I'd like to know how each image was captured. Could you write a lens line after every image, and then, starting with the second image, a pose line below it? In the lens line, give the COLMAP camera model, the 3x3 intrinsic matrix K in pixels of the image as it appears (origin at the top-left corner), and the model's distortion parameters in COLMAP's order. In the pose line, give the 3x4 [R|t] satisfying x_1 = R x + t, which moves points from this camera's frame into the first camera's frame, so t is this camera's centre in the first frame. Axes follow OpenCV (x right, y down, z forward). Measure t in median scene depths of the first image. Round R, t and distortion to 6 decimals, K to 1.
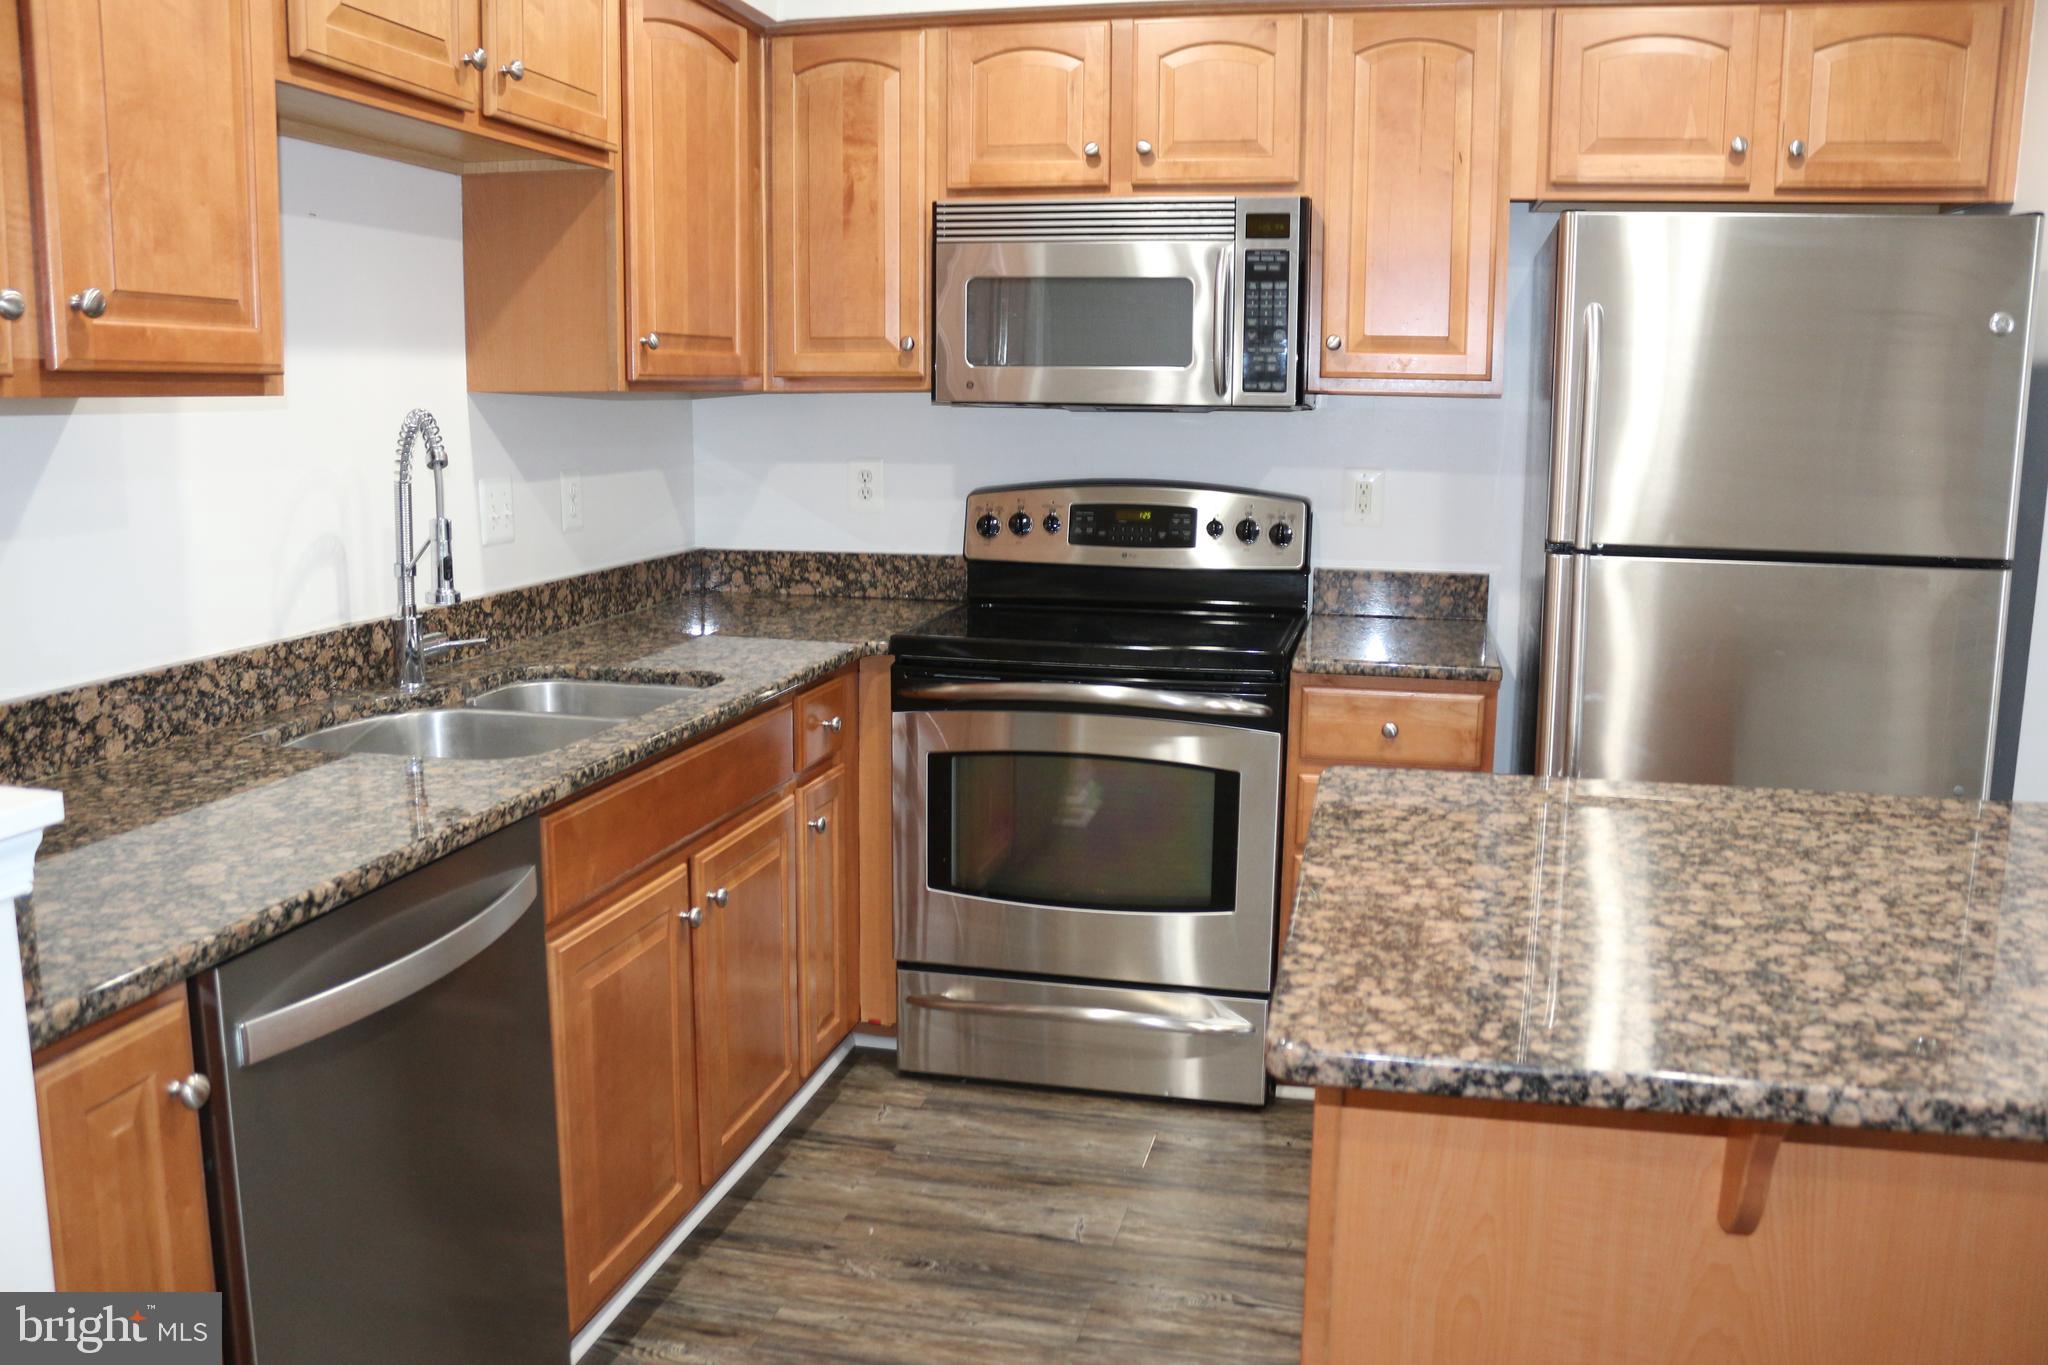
lens RADIAL K [[1726.9, 0, 1024.0], [0, 1726.9, 682.5], [0, 0, 1]] dist [-0.147235, 0.230478]
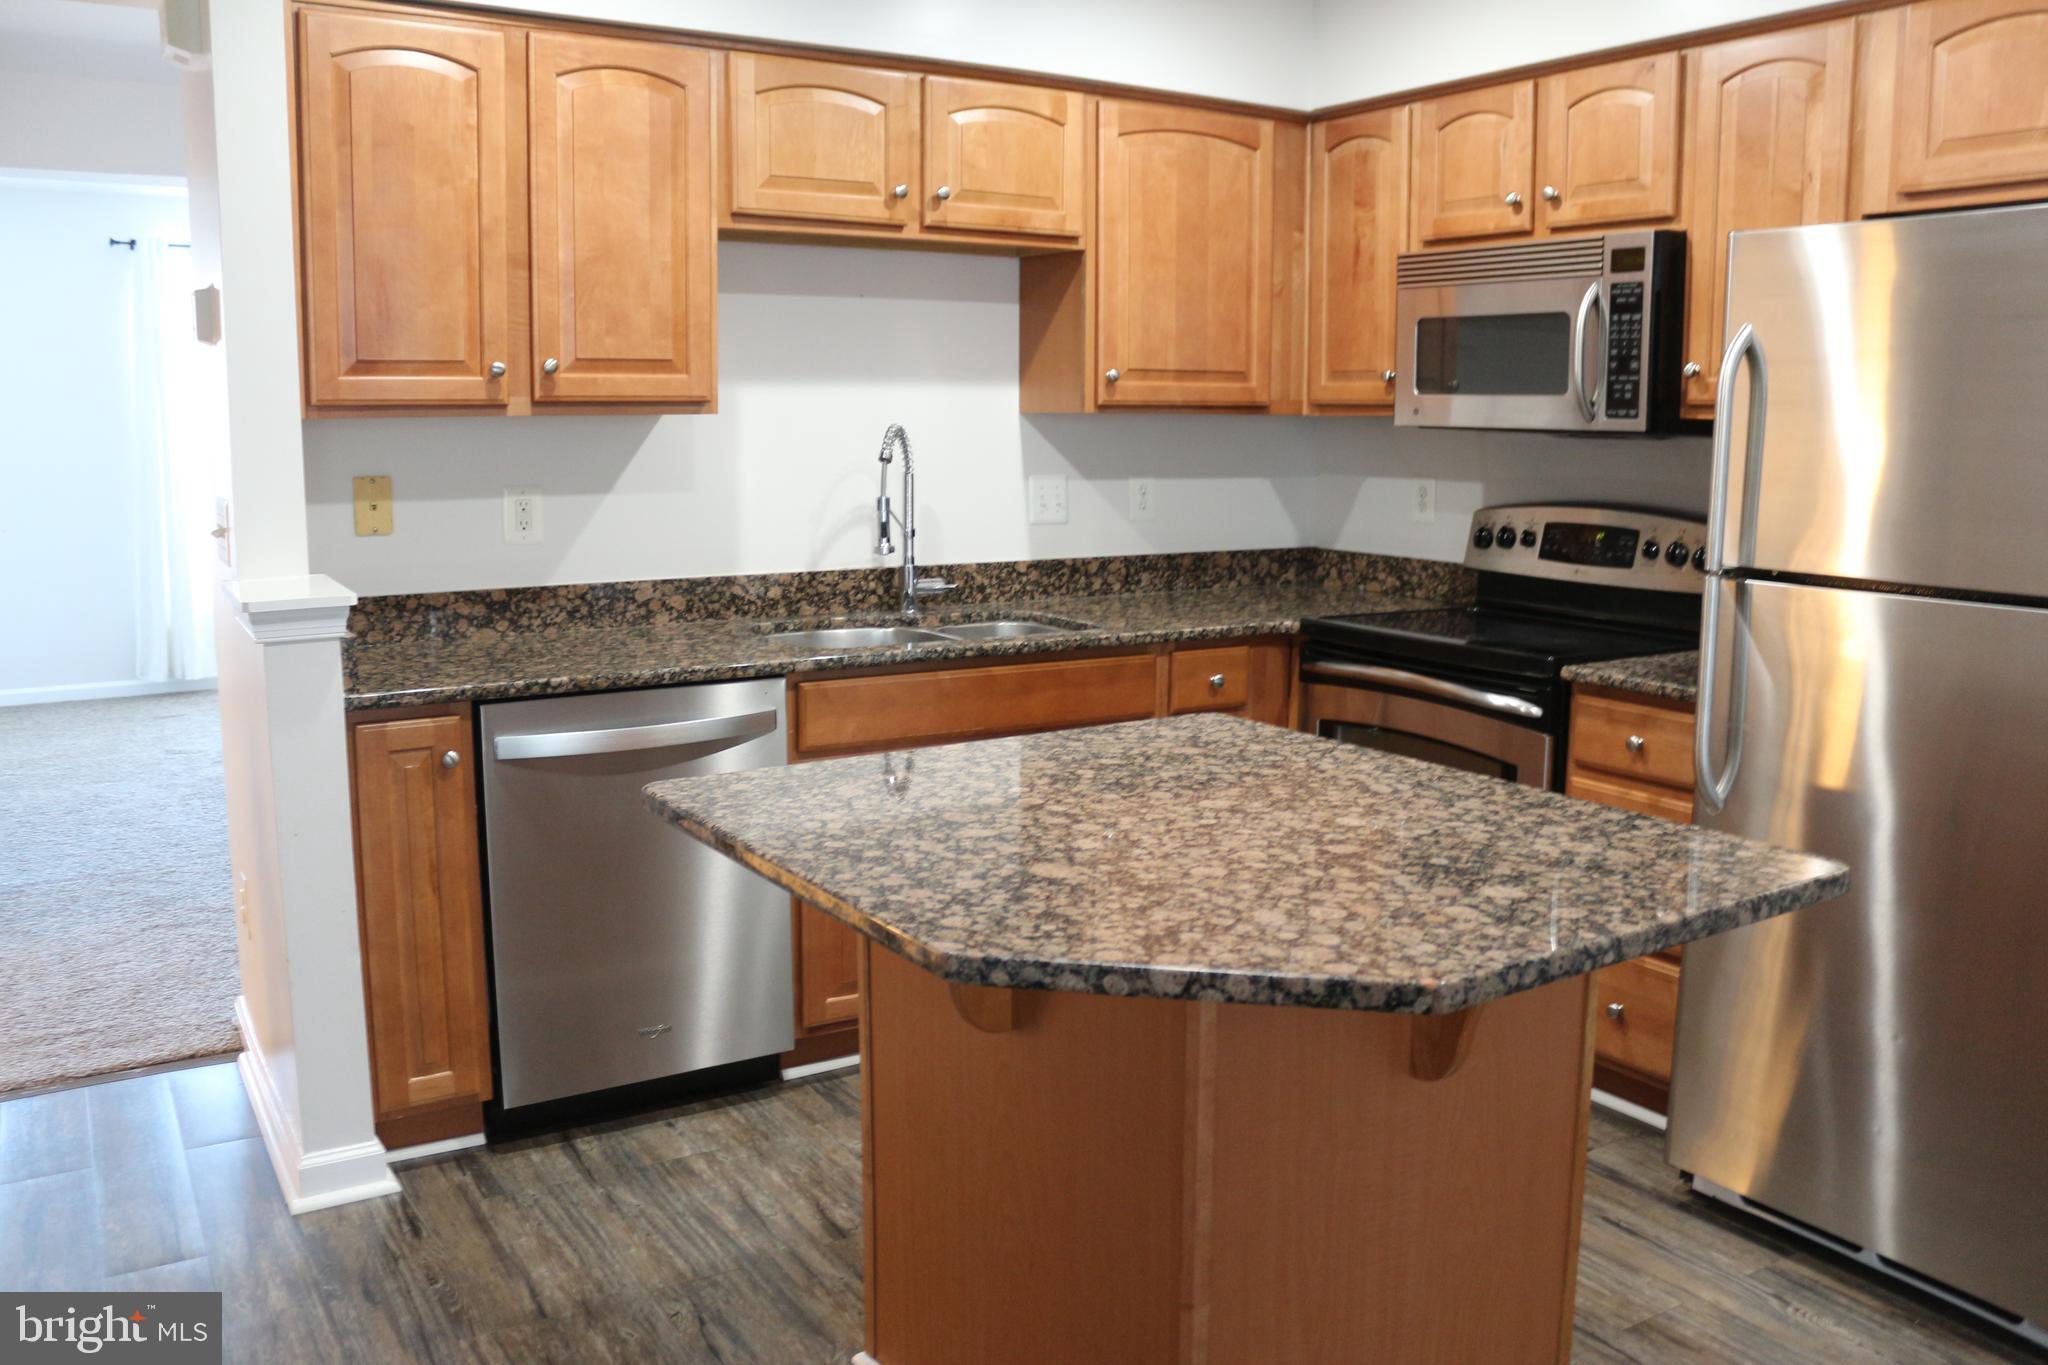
lens RADIAL K [[1704.4, 0, 1022.9], [0, 1704.4, 726.3], [0, 0, 1]] dist [-0.138170, 0.166520]
pose [[0.708958, 0.126040, -0.693896, 0.641953], [-0.119188, 0.991161, 0.058260, 0.001973], [0.695106, 0.041401, 0.717714, 0.015457]]
